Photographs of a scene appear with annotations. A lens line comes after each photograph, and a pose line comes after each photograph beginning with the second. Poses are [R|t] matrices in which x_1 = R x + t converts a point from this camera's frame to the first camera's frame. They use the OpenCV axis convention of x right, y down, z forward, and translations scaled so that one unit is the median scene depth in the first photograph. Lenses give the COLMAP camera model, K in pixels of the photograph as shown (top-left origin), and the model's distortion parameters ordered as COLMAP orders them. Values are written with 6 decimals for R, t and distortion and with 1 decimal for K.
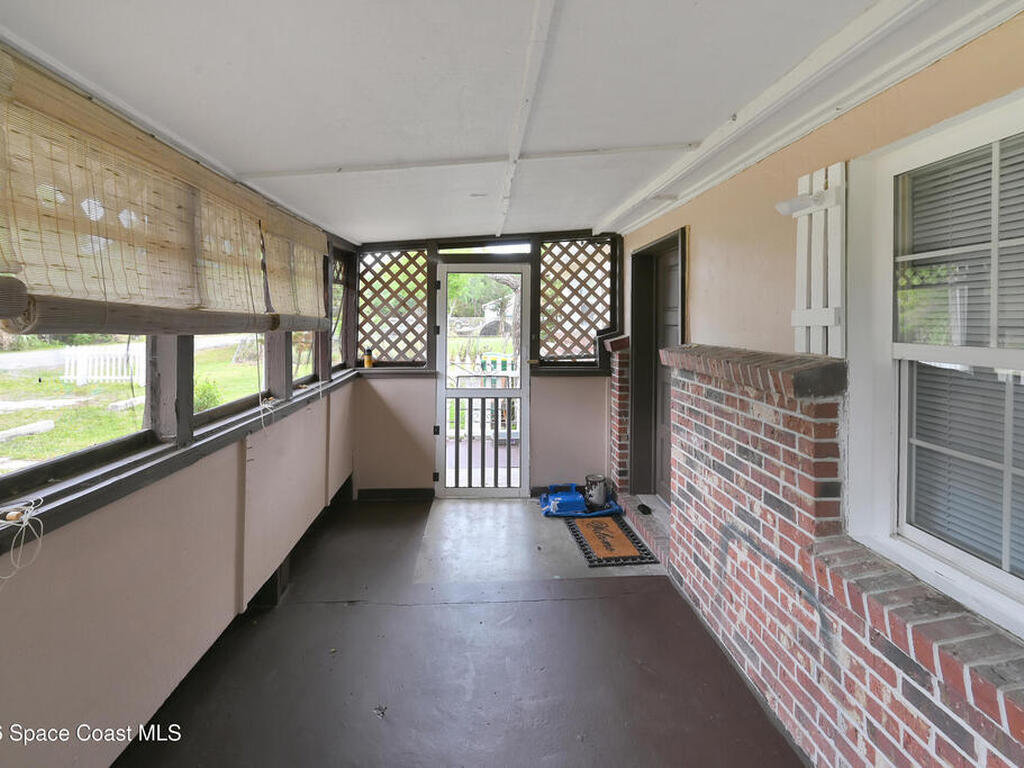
lens RADIAL K [[411.6, 0, 510.1], [0, 411.6, 384.1], [0, 0, 1]] dist [0.000059, 0.000004]
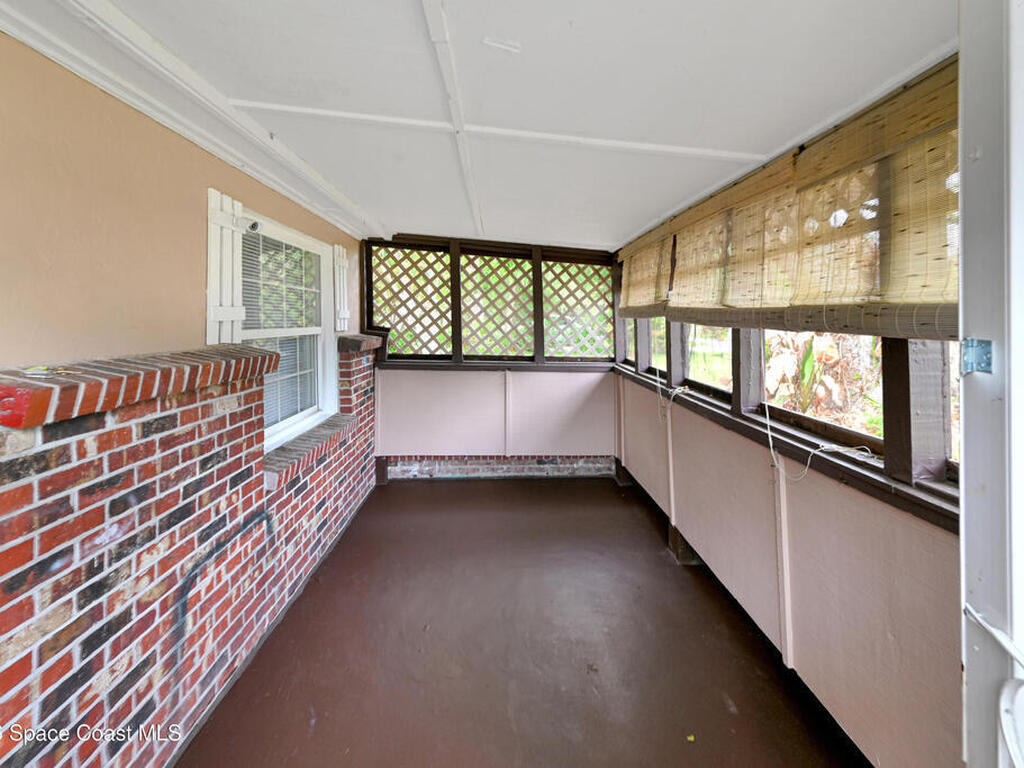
lens RADIAL K [[412.1, 0, 511.5], [0, 412.1, 383.6], [0, 0, 1]] dist [0.001765, -0.000123]
pose [[-0.999180, -0.013595, 0.038137, -0.126030], [-0.001155, 0.951128, 0.308796, -0.274280], [-0.040471, 0.308499, -0.950363, 1.754519]]
